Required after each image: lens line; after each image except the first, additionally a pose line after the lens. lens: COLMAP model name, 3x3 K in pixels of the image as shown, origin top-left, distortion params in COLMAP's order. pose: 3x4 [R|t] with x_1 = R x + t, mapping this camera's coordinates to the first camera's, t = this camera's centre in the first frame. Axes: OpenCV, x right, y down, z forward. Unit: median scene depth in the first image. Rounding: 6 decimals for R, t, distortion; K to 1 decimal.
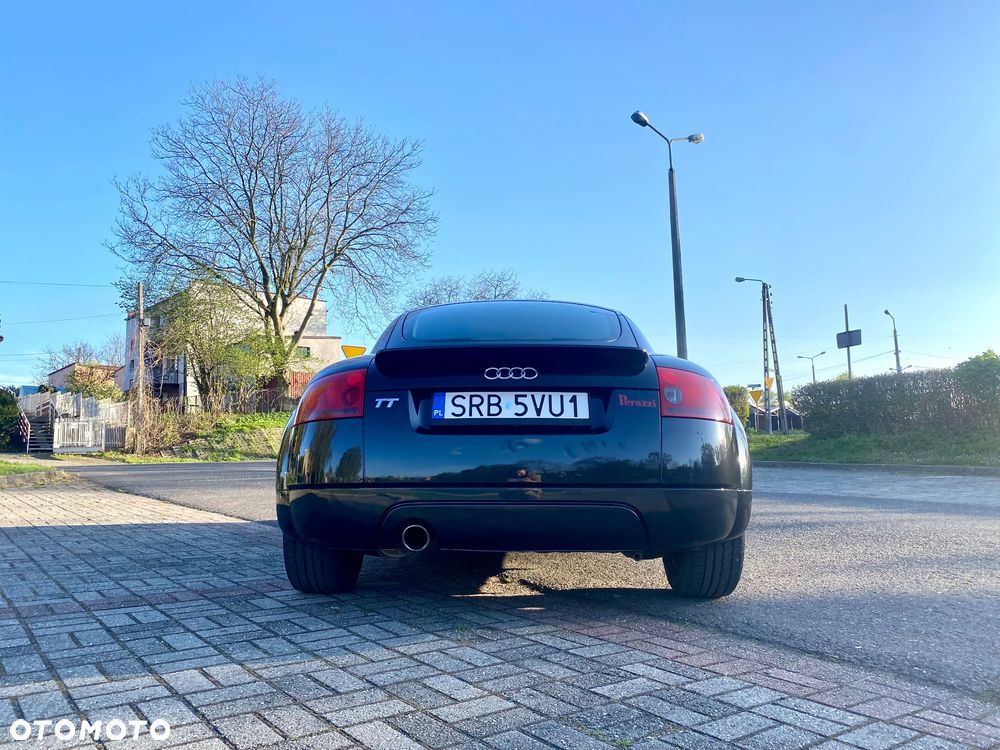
lens RADIAL K [[779.7, 0, 486.7], [0, 779.7, 375.4], [0, 0, 1]] dist [0.040097, -0.070498]
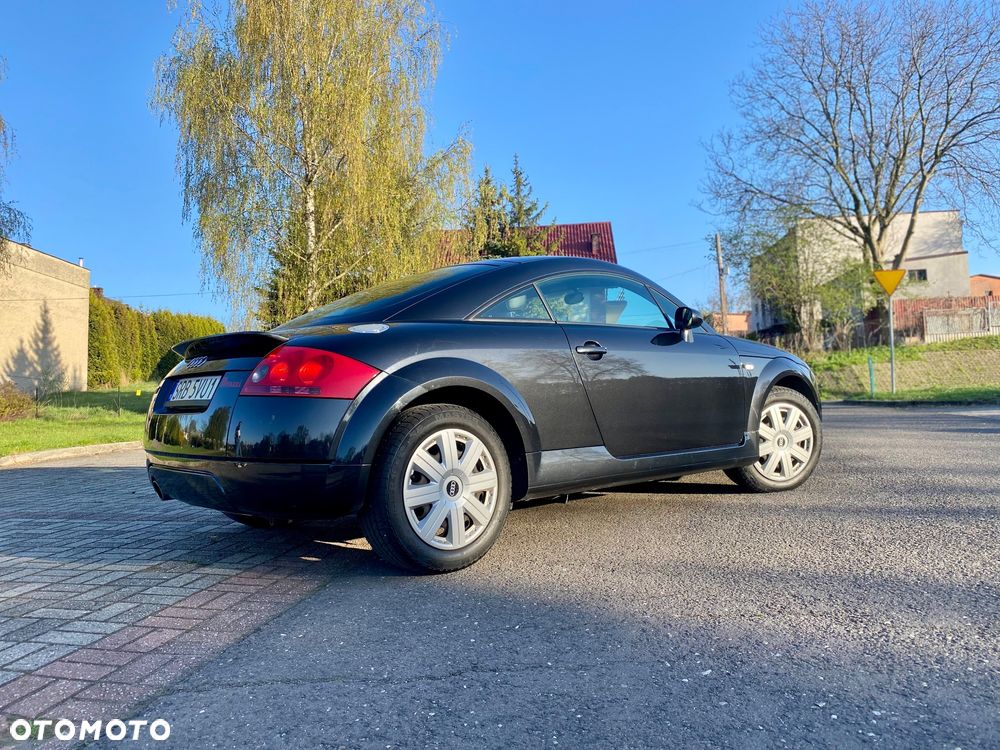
lens RADIAL K [[766.1, 0, 471.1], [0, 766.1, 372.3], [0, 0, 1]] dist [0.035903, -0.026786]
pose [[0.654639, -0.044980, -0.754602, 0.113025], [0.102605, 0.994277, 0.029746, 0.001663], [0.748946, -0.096899, 0.655508, 0.048218]]
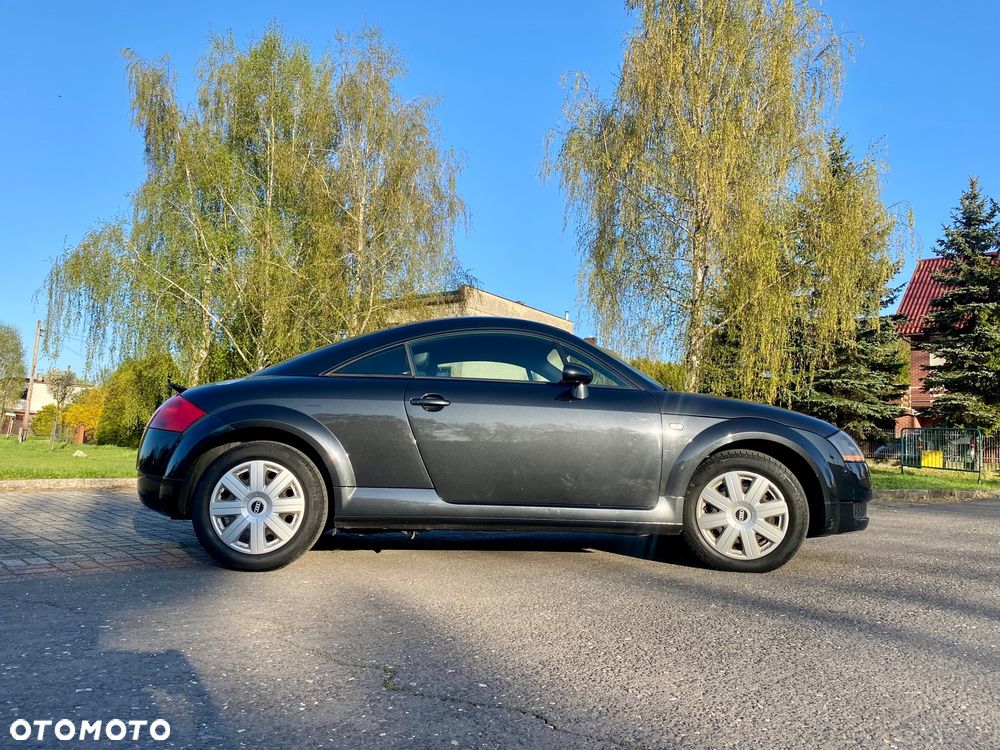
lens RADIAL K [[779.7, 0, 486.7], [0, 779.7, 375.4], [0, 0, 1]] dist [0.040097, -0.070498]
pose [[0.084239, -0.077634, -0.993417, 0.171401], [0.060858, 0.995500, -0.072637, 0.009516], [0.994585, -0.054338, 0.088584, 0.140059]]
